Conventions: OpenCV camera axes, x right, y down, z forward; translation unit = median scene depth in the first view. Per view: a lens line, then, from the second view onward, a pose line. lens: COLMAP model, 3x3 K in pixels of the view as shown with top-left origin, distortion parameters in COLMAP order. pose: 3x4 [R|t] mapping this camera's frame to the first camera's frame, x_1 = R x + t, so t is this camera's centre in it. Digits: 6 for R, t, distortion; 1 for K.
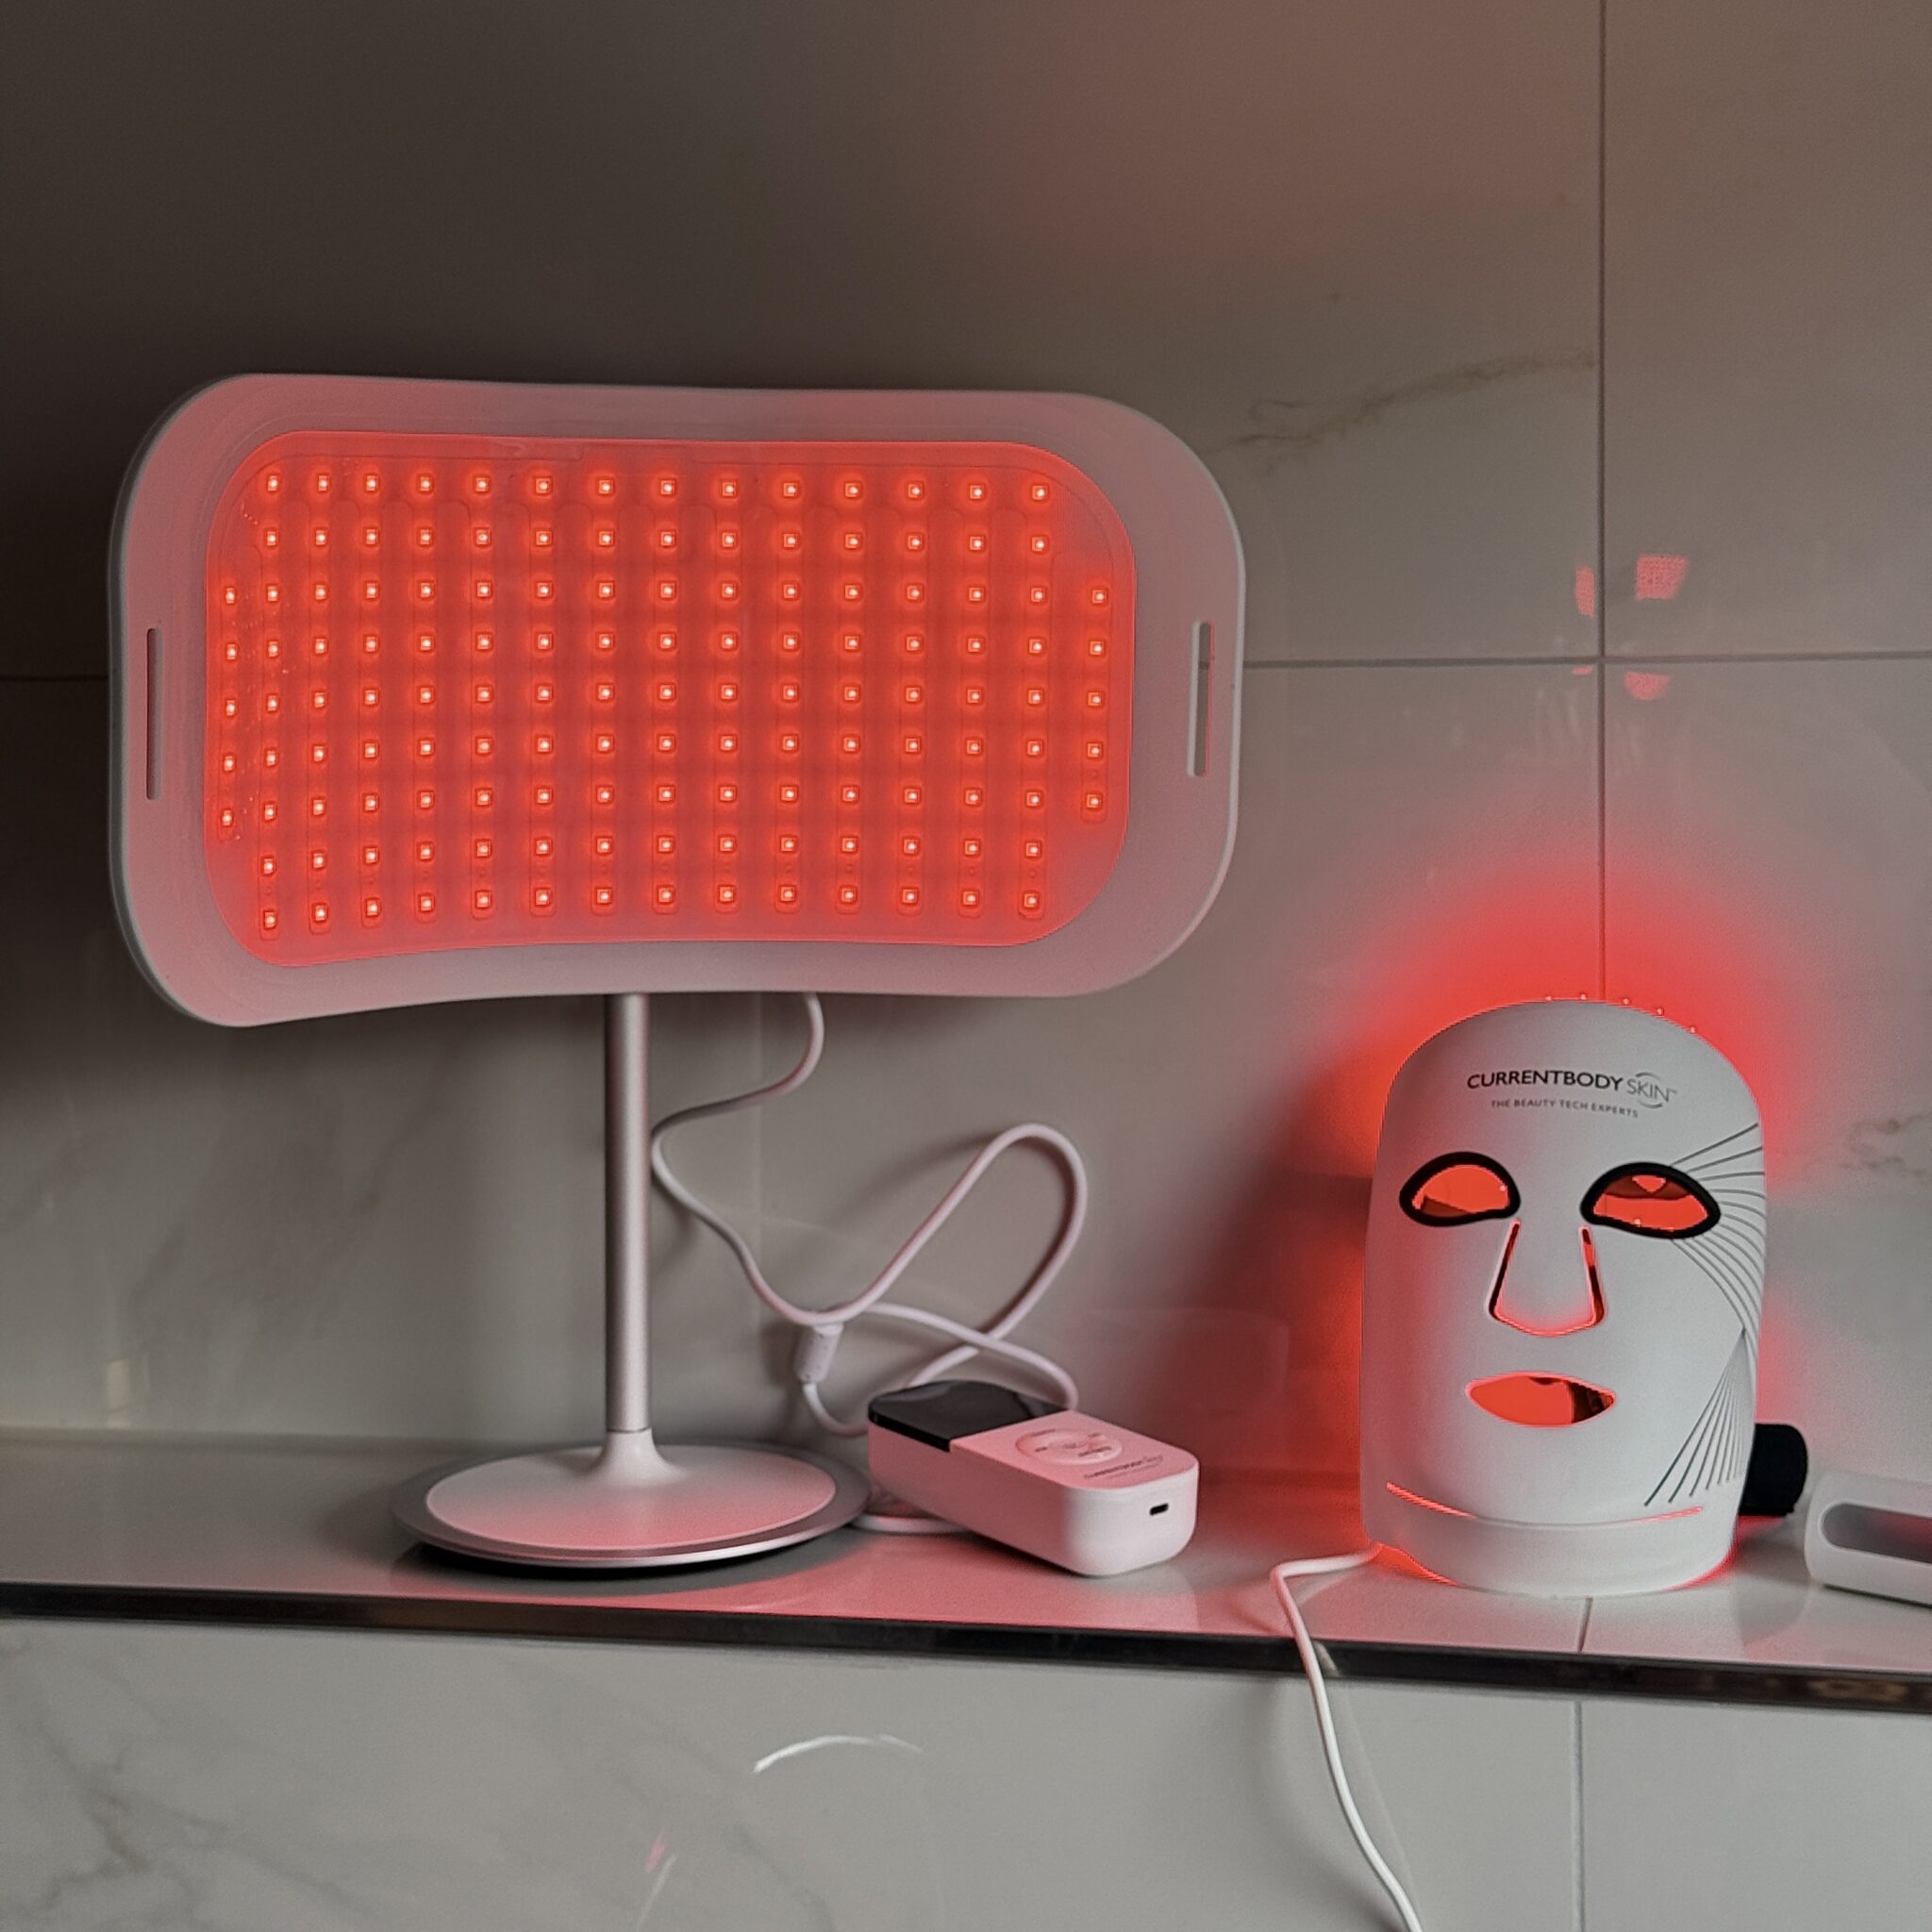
lens RADIAL K [[3461.8, 0, 875.8], [0, 3461.8, 864.2], [0, 0, 1]] dist [0.050066, 0.000000]
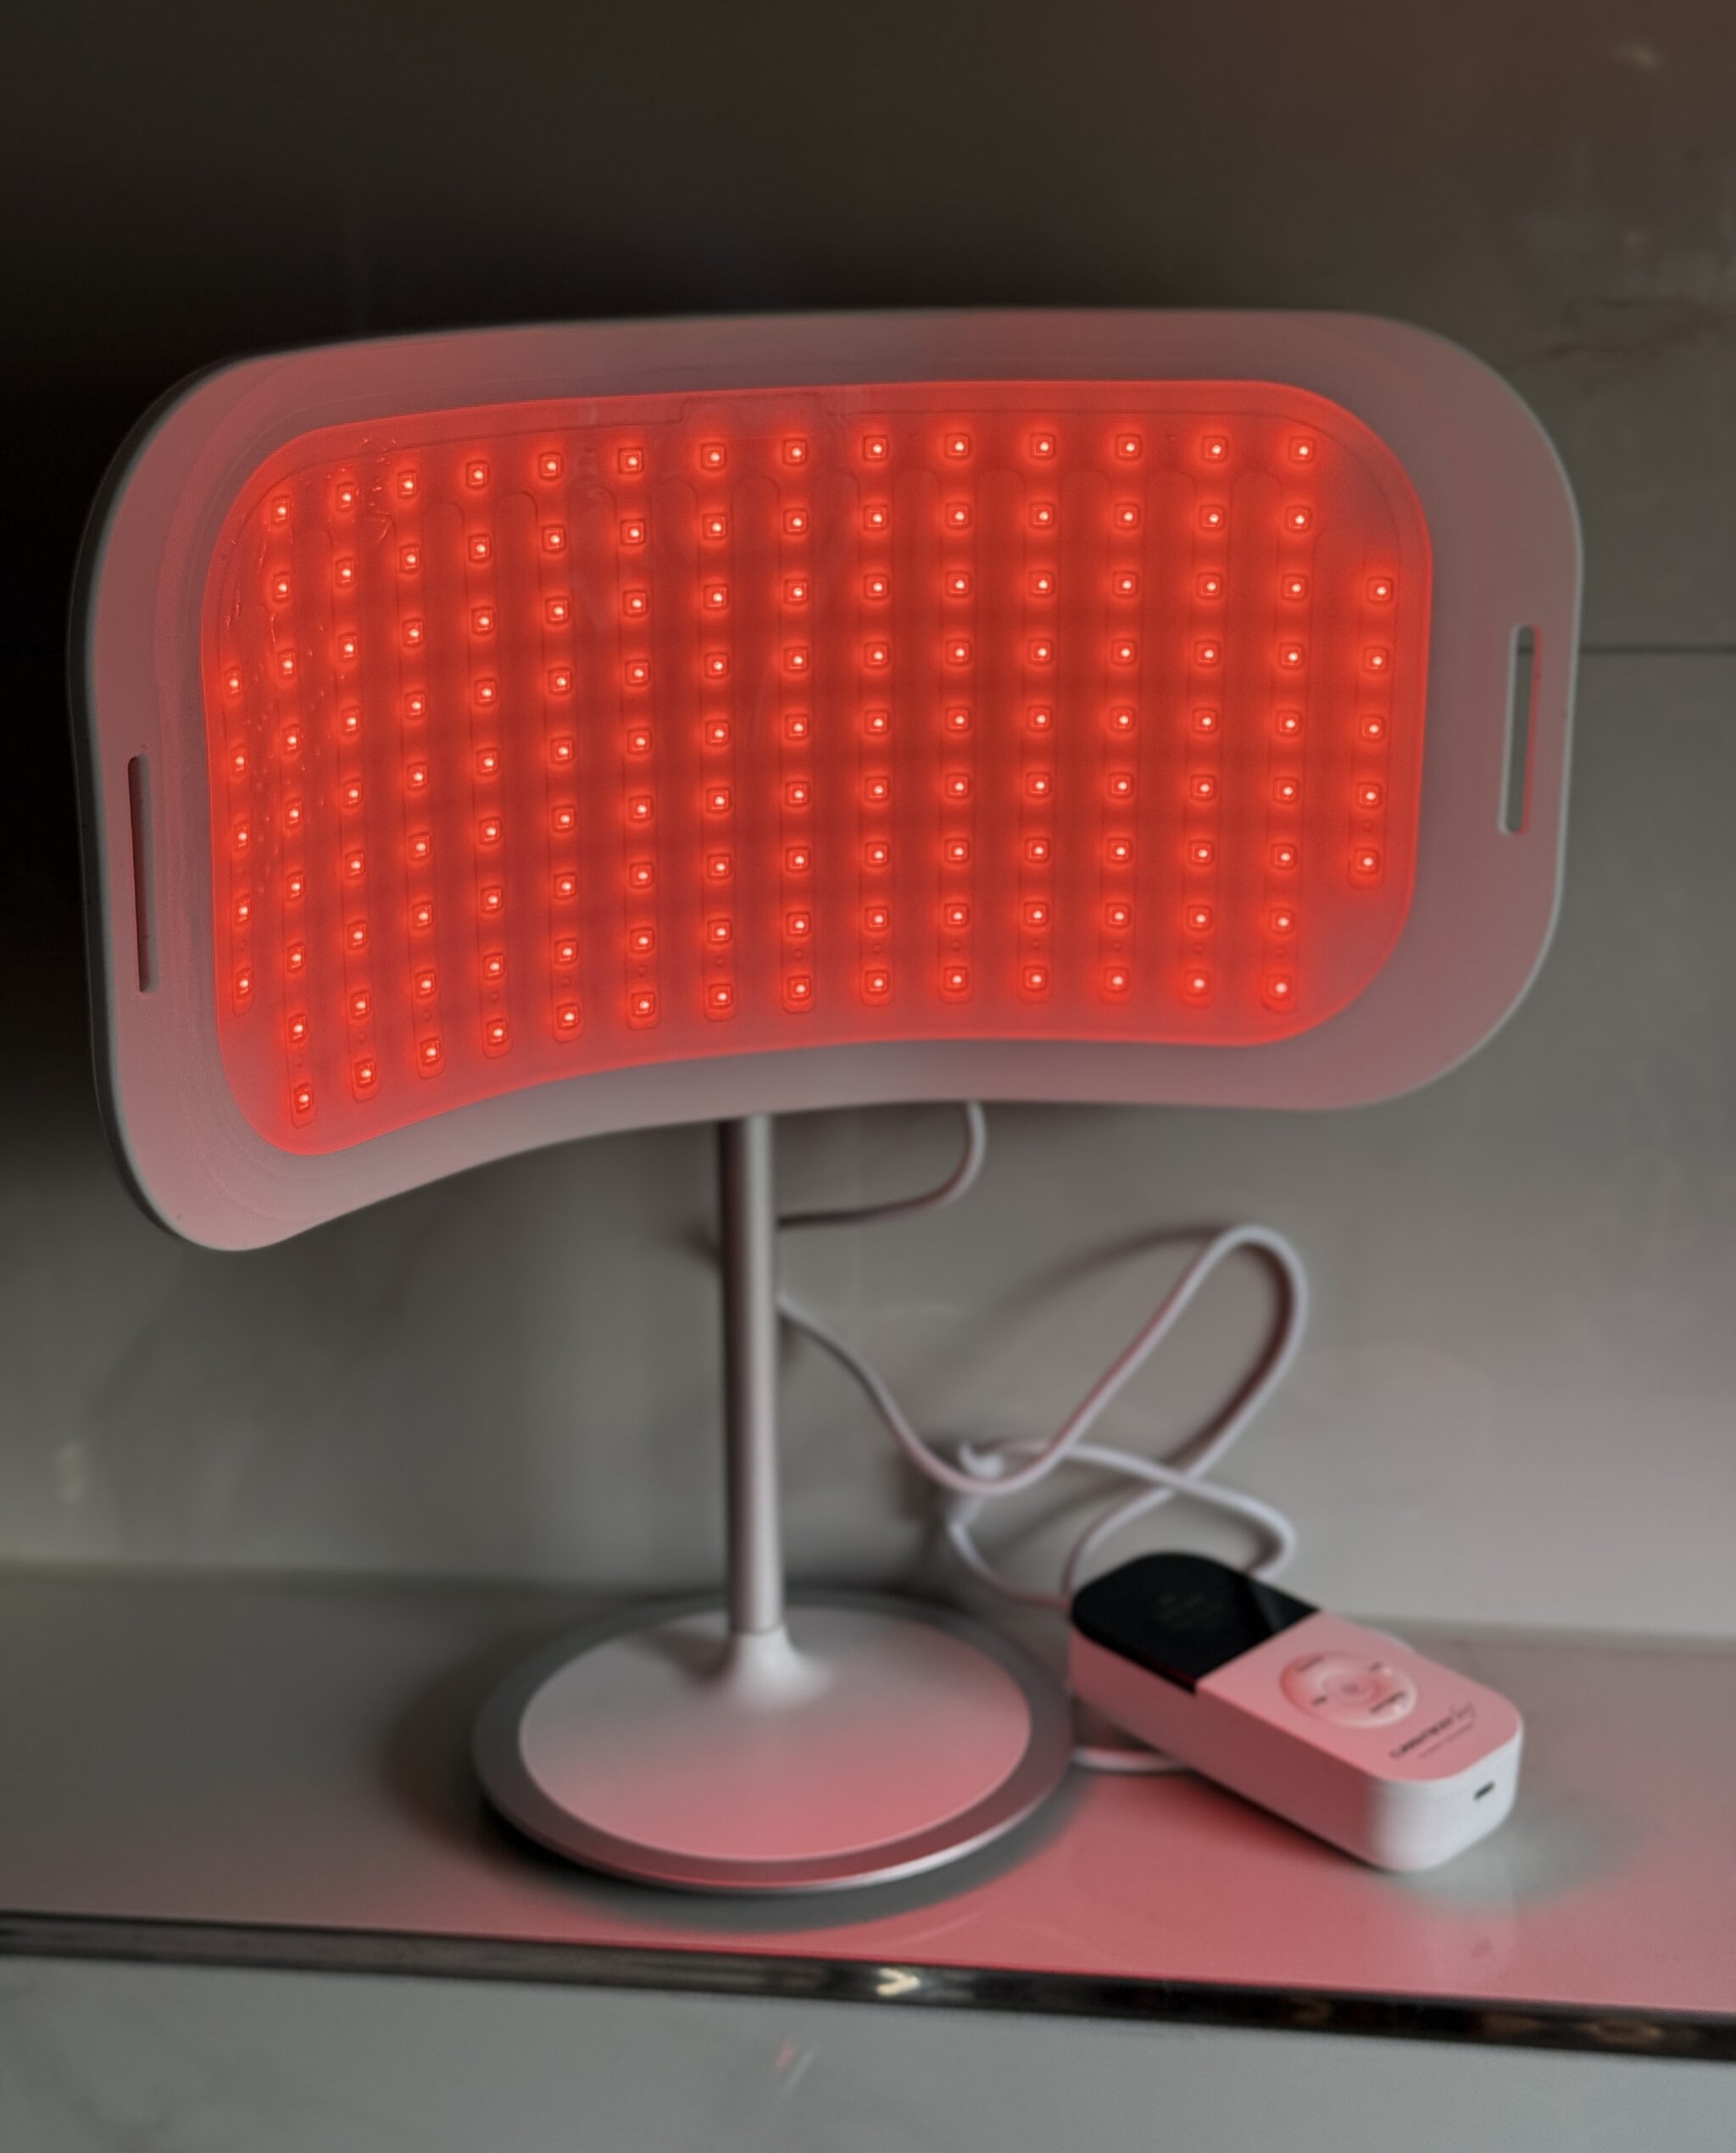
lens RADIAL K [[3142.9, 0, 863.7], [0, 3142.9, 1072.1], [0, 0, 1]] dist [0.048611, 0.000000]
pose [[0.996620, -0.037082, 0.073306, -0.099337], [0.021197, 0.978186, 0.206646, -0.117746], [-0.079370, -0.204393, 0.975666, 0.323102]]
